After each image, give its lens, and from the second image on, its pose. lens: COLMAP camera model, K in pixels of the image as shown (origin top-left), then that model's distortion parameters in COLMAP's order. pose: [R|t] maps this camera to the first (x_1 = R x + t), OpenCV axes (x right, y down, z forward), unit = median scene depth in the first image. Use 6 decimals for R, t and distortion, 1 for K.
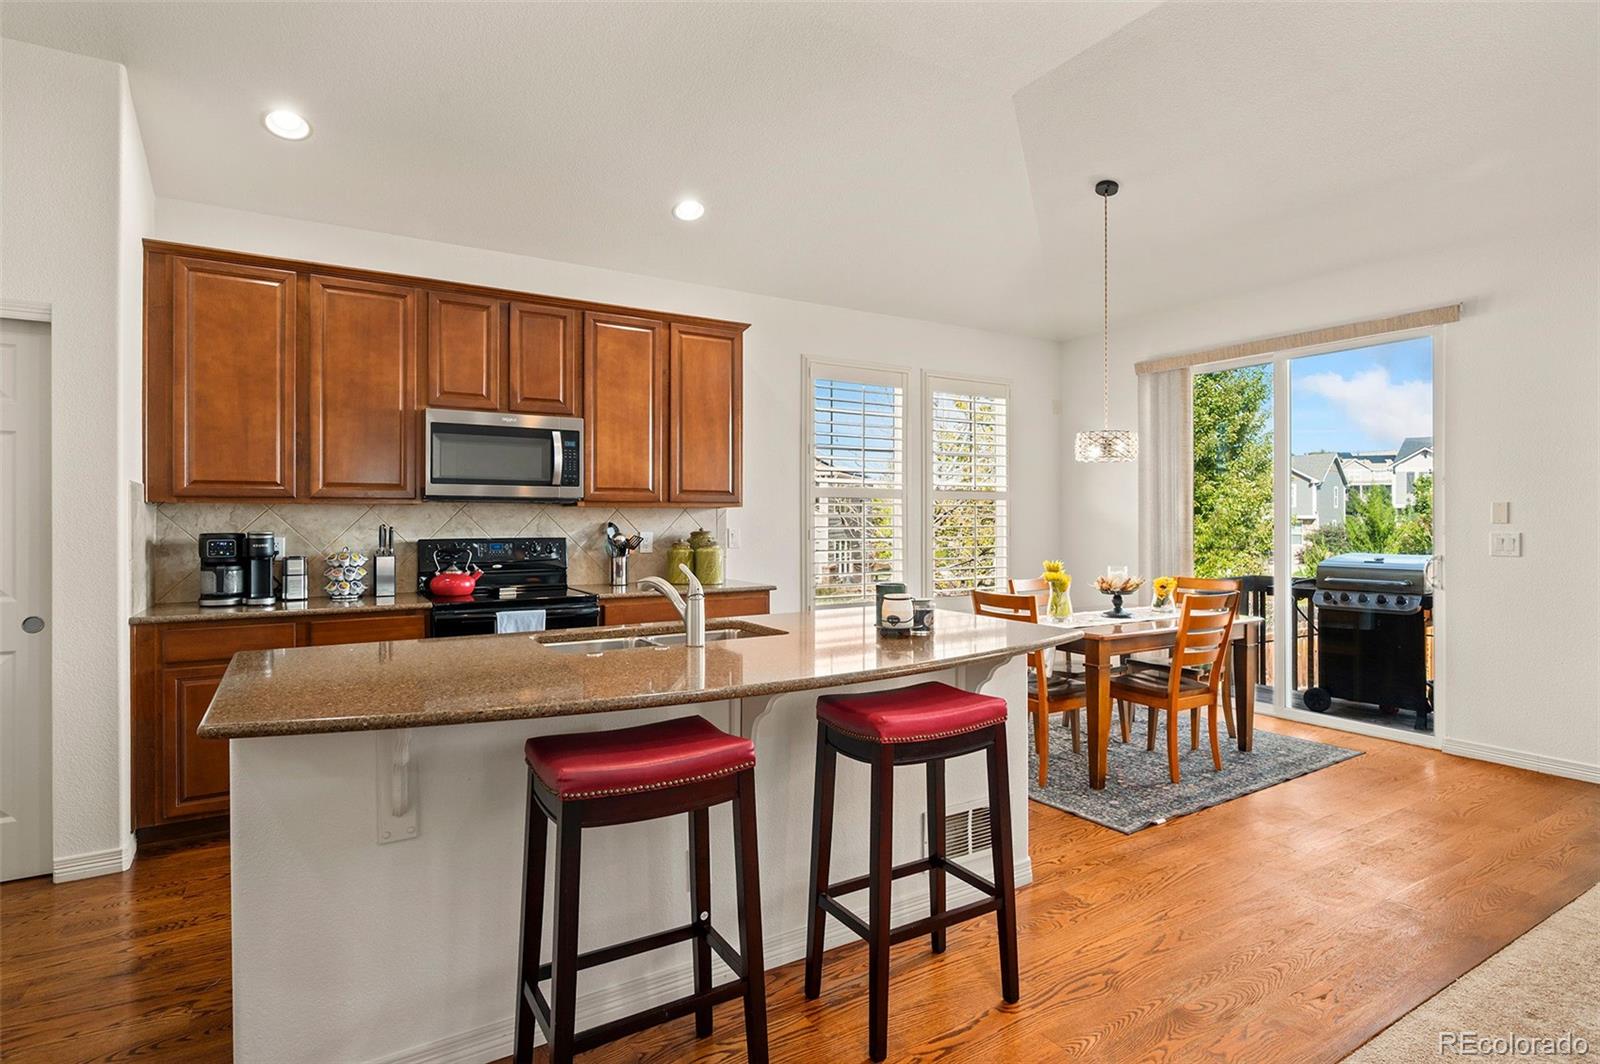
lens RADIAL K [[810.1, 0, 788.0], [0, 810.1, 519.4], [0, 0, 1]] dist [-0.007561, 0.000655]
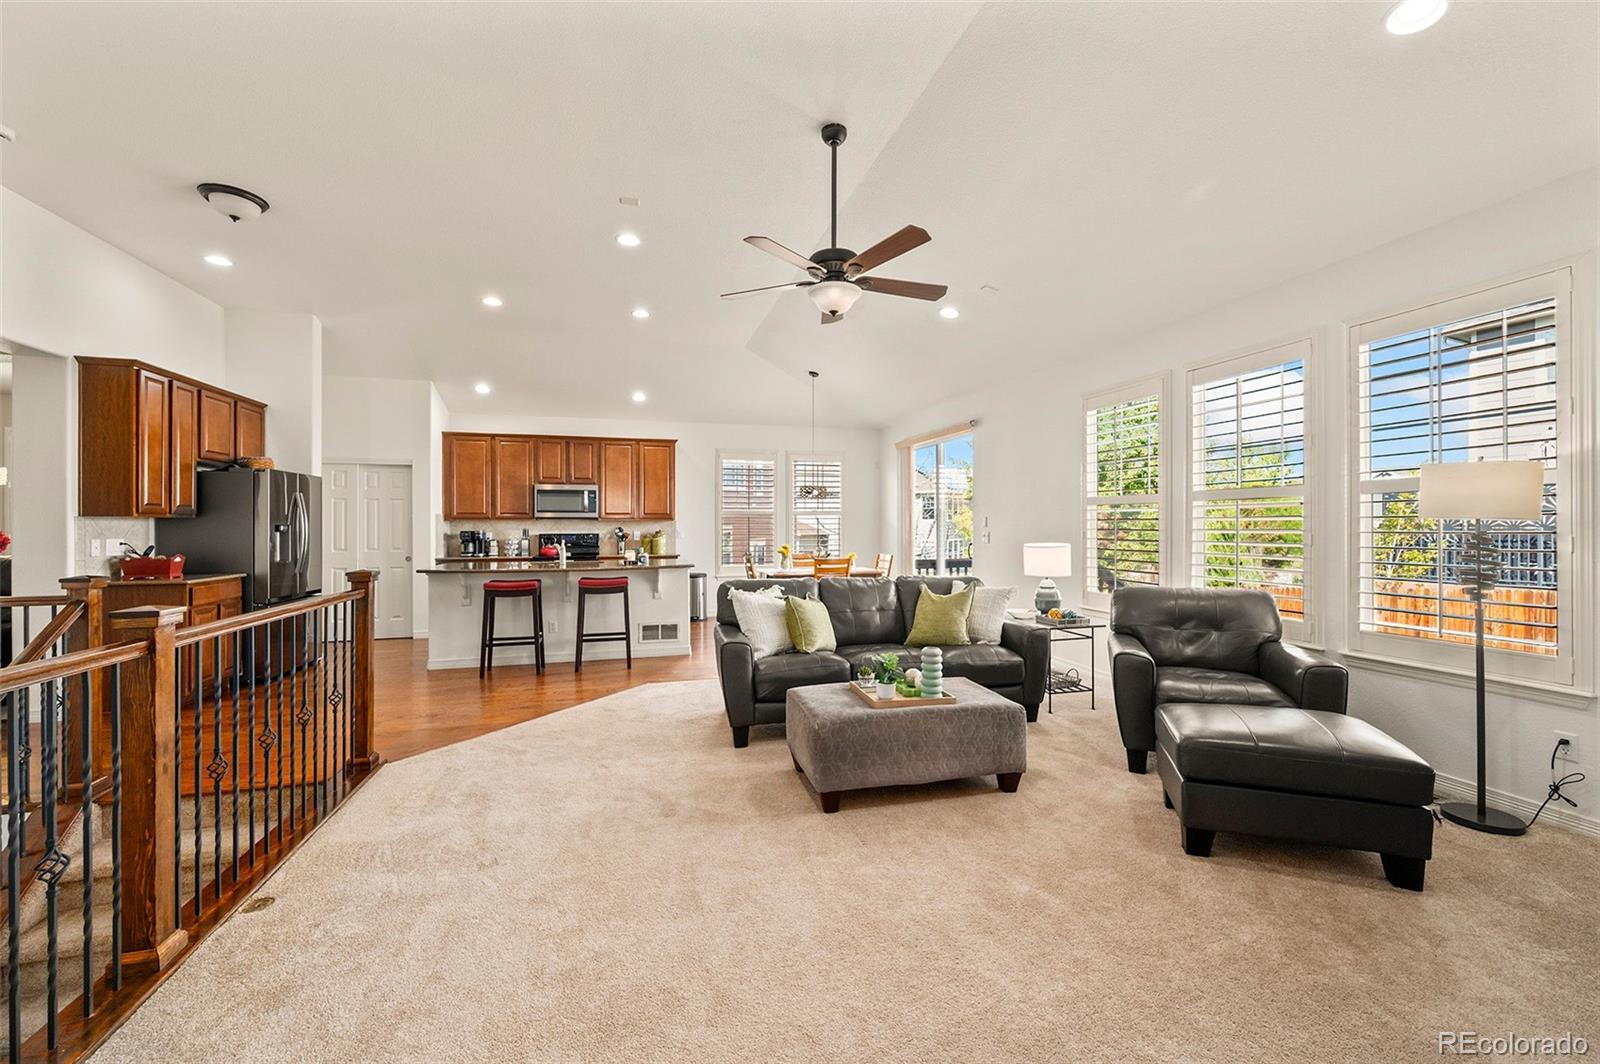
lens RADIAL K [[635.2, 0, 793.8], [0, 635.2, 527.3], [0, 0, 1]] dist [-0.008662, 0.000363]
pose [[0.962938, -0.001346, -0.269718, 0.764025], [0.001281, 0.999999, -0.000417, 0.005093], [0.269718, 0.000057, 0.962939, -0.636752]]
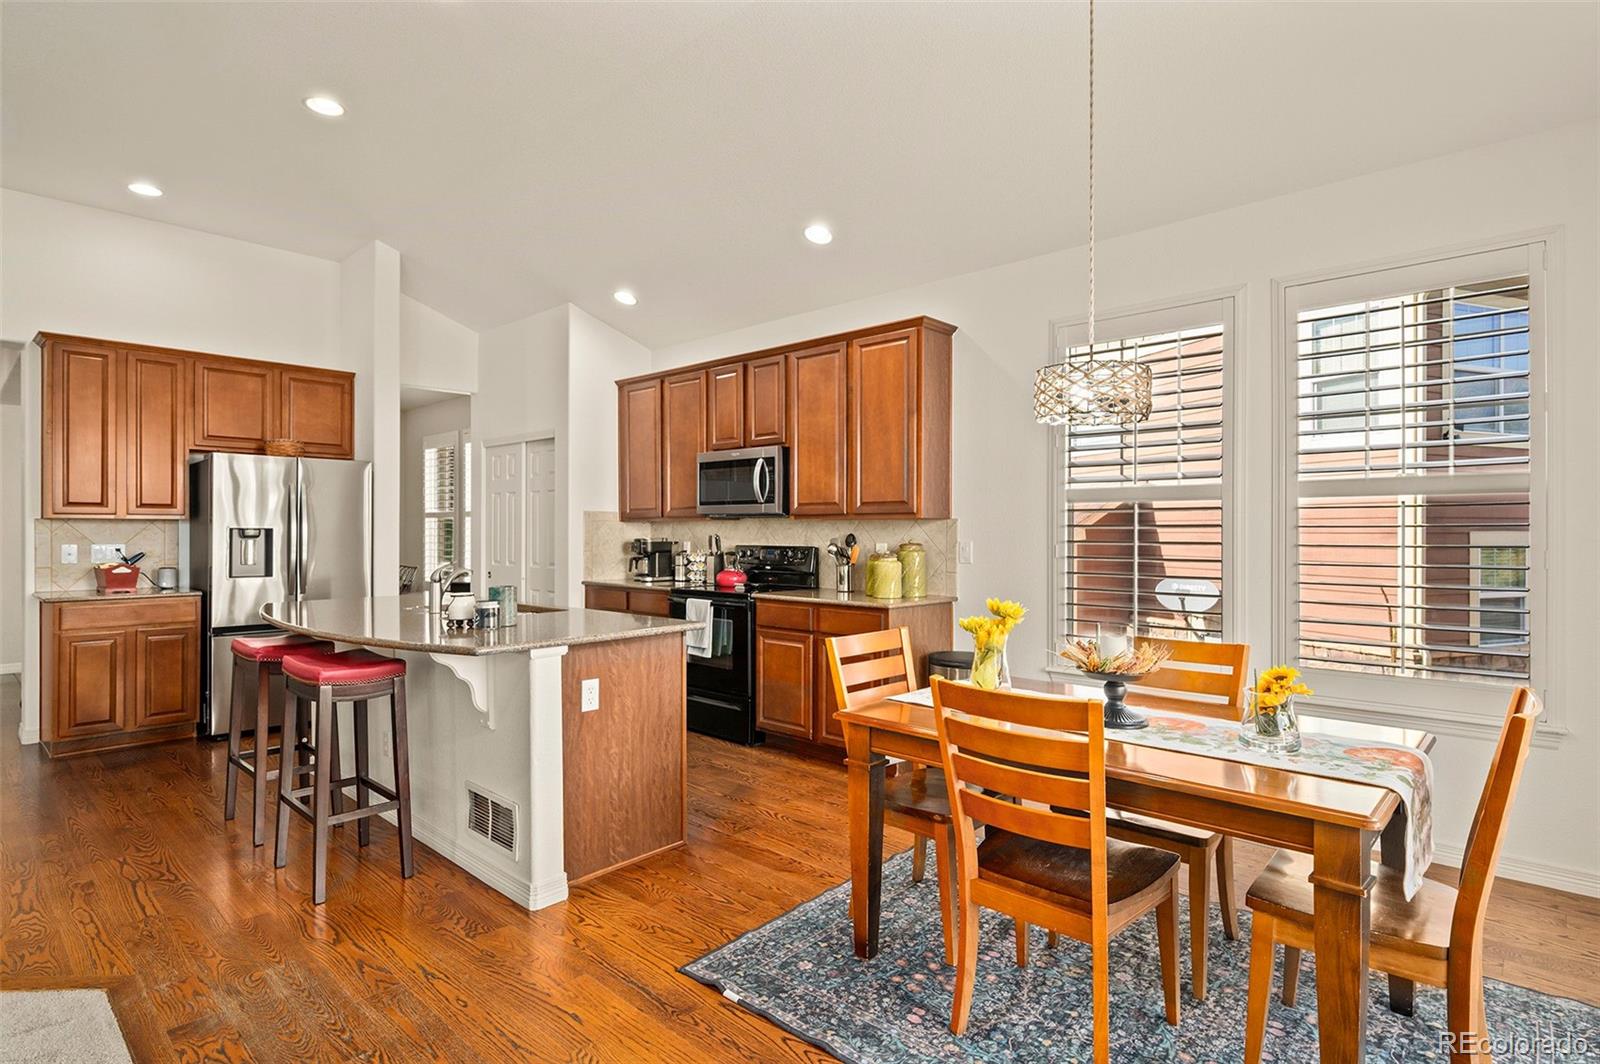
lens RADIAL K [[810.1, 0, 805.0], [0, 810.1, 526.3], [0, 0, 1]] dist [-0.007561, 0.000655]
pose [[0.276364, -0.005415, -0.961038, 0.808889], [-0.002317, 0.999977, -0.006301, 0.000526], [0.961050, 0.003968, 0.276345, 0.642200]]
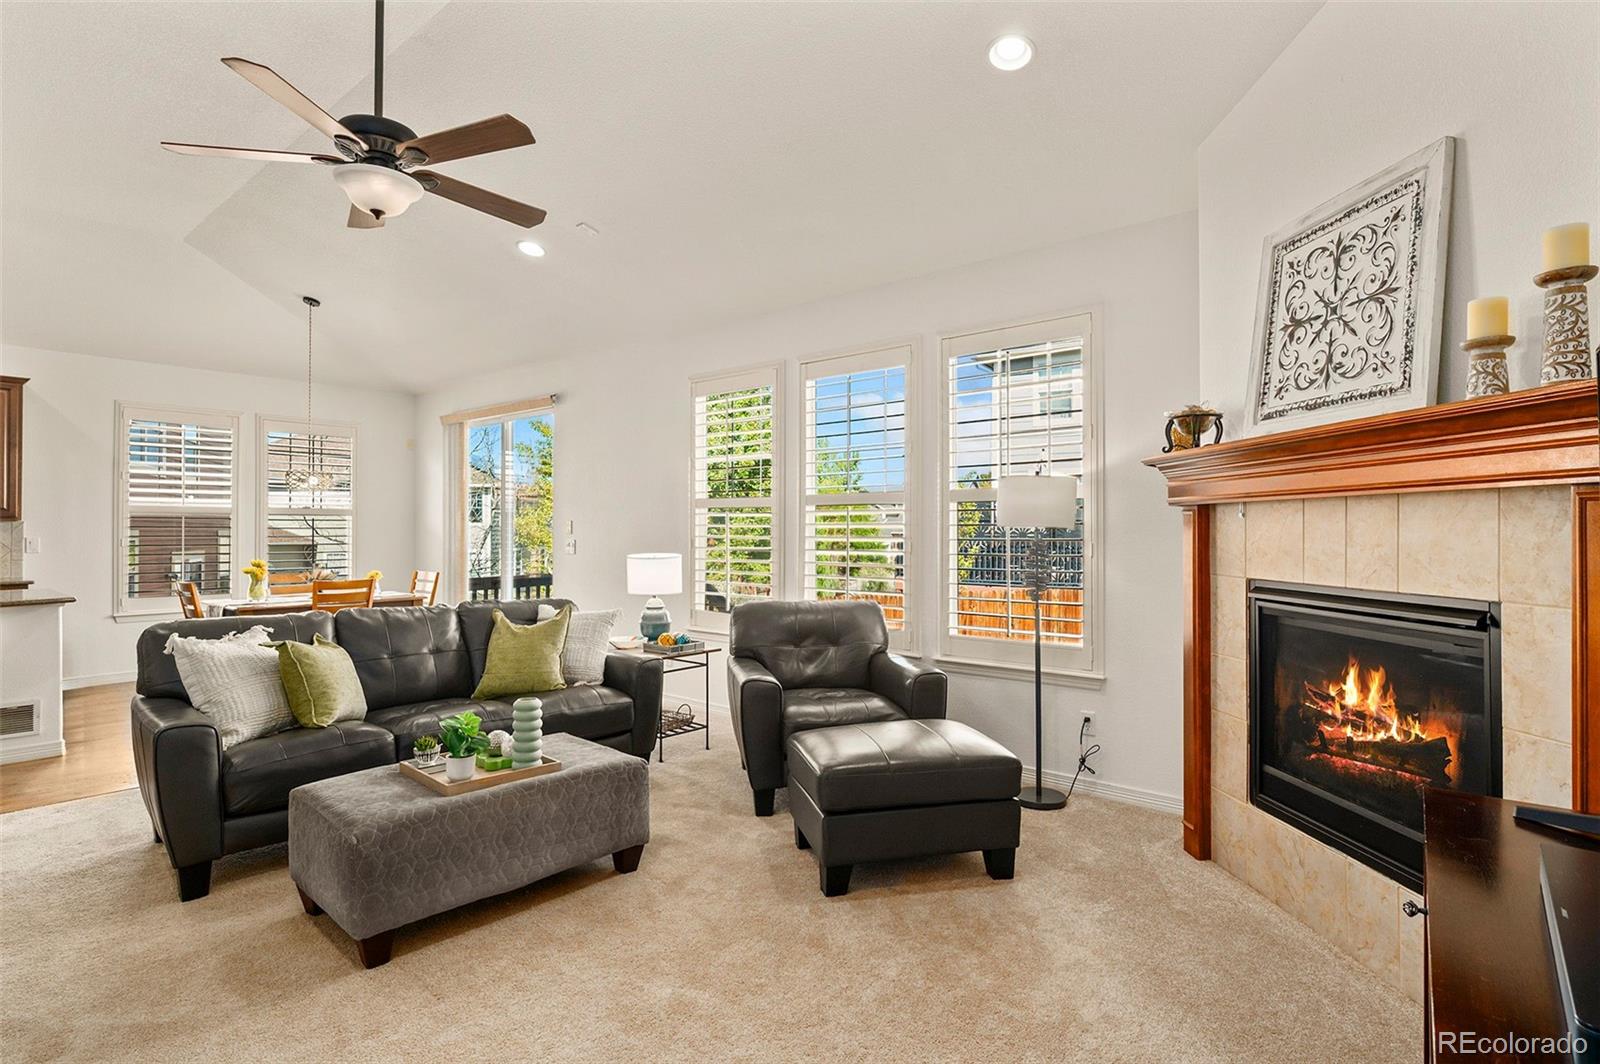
lens RADIAL K [[810.1, 0, 800.6], [0, 810.1, 528.5], [0, 0, 1]] dist [-0.007561, 0.000655]
pose [[0.947672, 0.002754, 0.319235, 0.724719], [-0.000563, 0.999976, -0.006954, 0.004823], [-0.319246, 0.006411, 0.947650, -0.613795]]
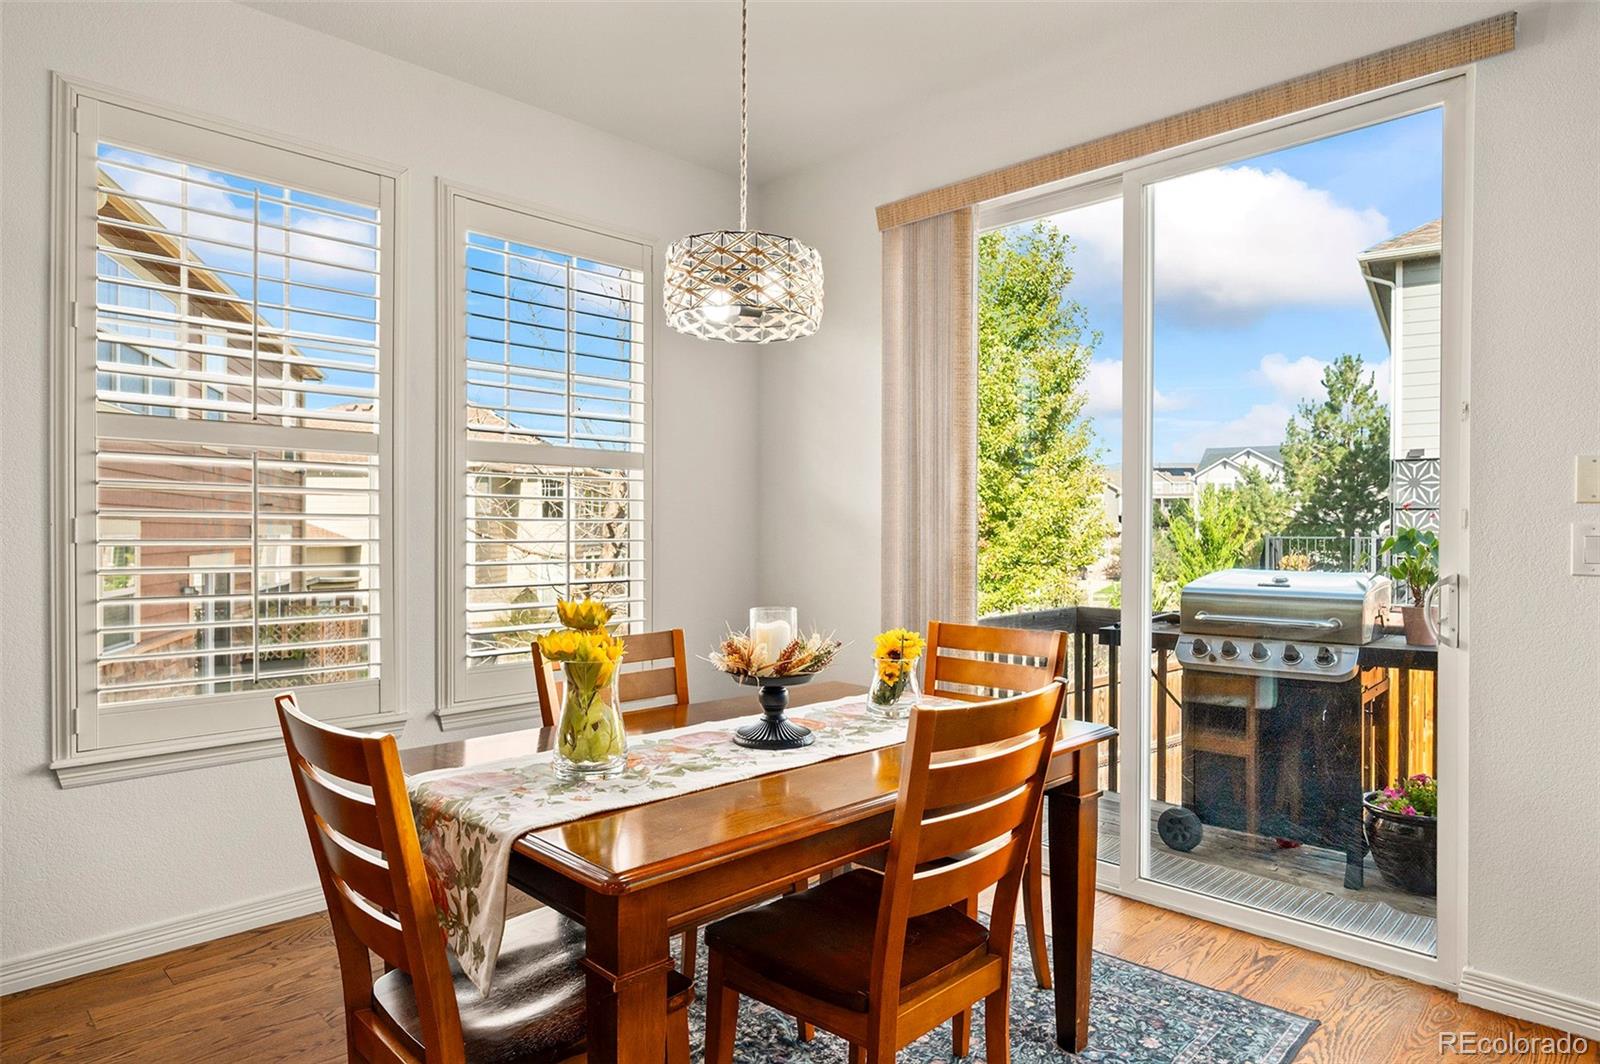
lens RADIAL K [[920.4, 0, 799.3], [0, 920.4, 534.4], [0, 0, 1]] dist [-0.005569, -0.000457]
pose [[0.969976, 0.003509, 0.243175, 0.301562], [-0.003922, 0.999992, 0.001214, 0.021647], [-0.243168, -0.002132, 0.969982, 0.555530]]
